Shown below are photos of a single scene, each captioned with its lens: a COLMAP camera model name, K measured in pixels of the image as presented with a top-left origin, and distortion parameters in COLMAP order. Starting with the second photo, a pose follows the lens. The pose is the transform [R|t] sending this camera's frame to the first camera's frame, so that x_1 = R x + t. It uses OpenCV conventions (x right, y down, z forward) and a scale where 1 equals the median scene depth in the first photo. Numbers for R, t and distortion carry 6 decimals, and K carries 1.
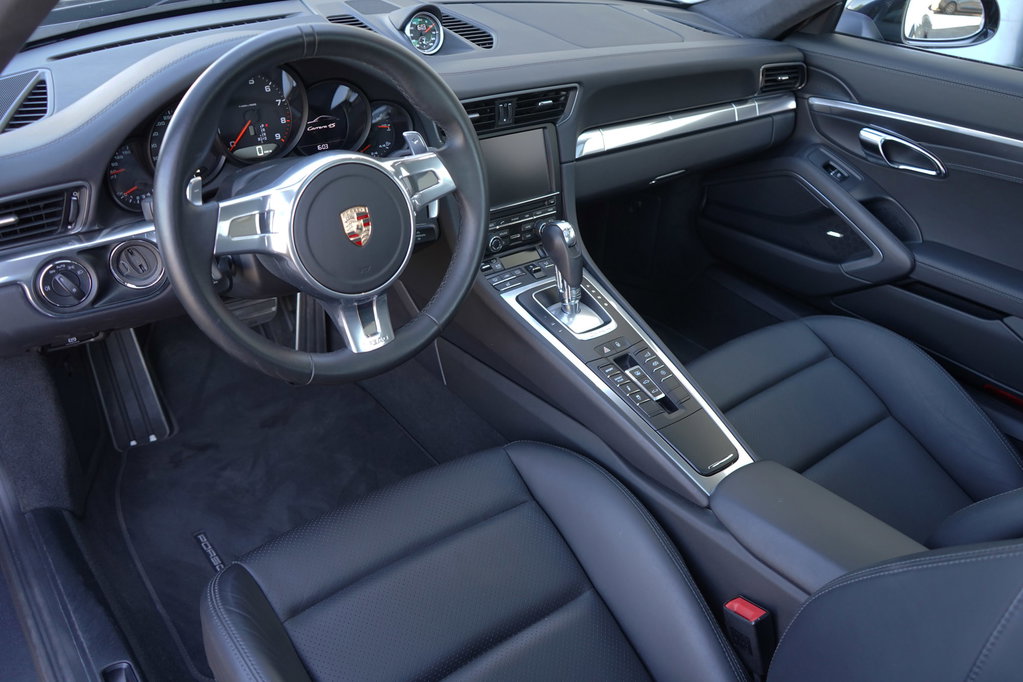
lens RADIAL K [[822.8, 0, 511.5], [0, 822.8, 341.0], [0, 0, 1]] dist [-0.009866, 0.002175]
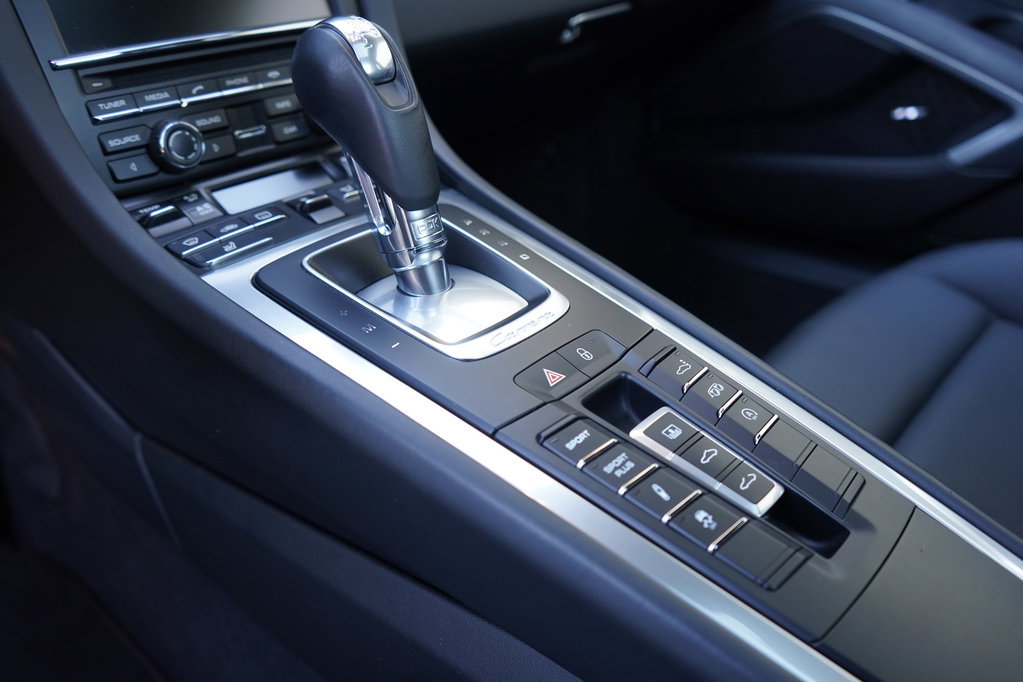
lens RADIAL K [[822.8, 0, 511.5], [0, 822.8, 341.0], [0, 0, 1]] dist [-0.009866, 0.002175]
pose [[0.978277, -0.183469, 0.096504, 0.067606], [0.191745, 0.977770, -0.084855, 0.019195], [-0.078790, 0.101516, 0.991709, 0.644666]]
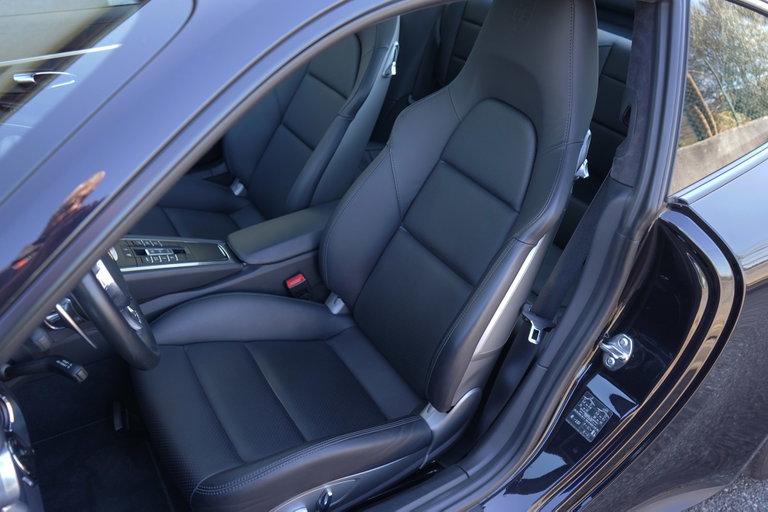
lens RADIAL K [[617.7, 0, 384.0], [0, 617.7, 256.0], [0, 0, 1]] dist [-0.009866, 0.002175]
pose [[0.110526, -0.607364, 0.786697, -0.698022], [0.479510, 0.725915, 0.493069, -0.308174], [-0.870548, 0.322732, 0.371470, 0.132455]]
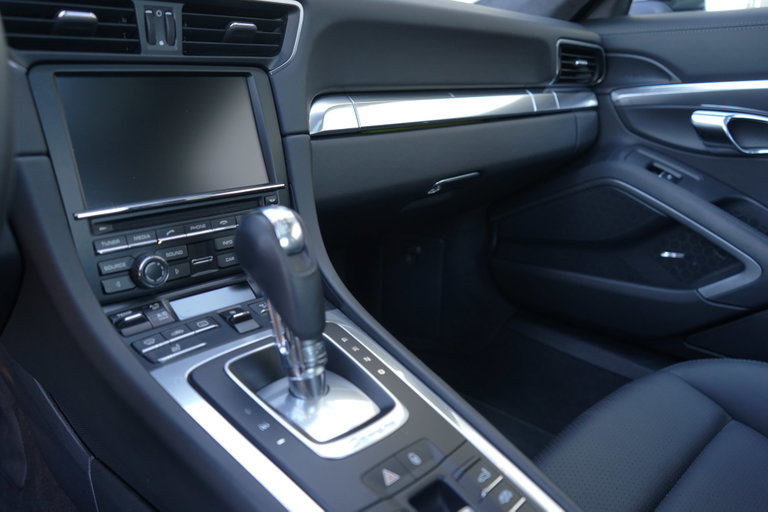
lens RADIAL K [[613.7, 0, 384.0], [0, 613.7, 256.0], [0, 0, 1]] dist [-0.011267, 0.000330]
pose [[0.991097, -0.074683, 0.110224, 0.079289], [0.099782, 0.964745, -0.243539, -0.021048], [-0.088150, 0.252369, 0.963607, 0.614361]]
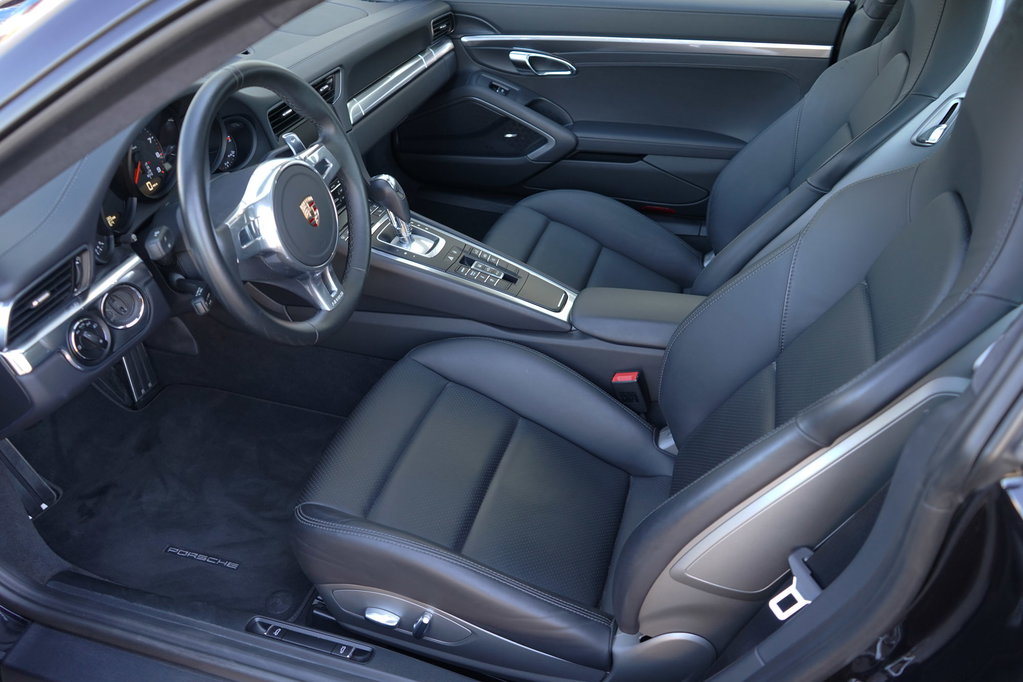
lens RADIAL K [[822.8, 0, 511.5], [0, 822.8, 341.0], [0, 0, 1]] dist [-0.009866, 0.002175]
pose [[0.811664, -0.371923, 0.450416, -0.416530], [0.343028, 0.927621, 0.147819, -0.025452], [-0.472793, 0.034526, 0.880497, -0.189327]]
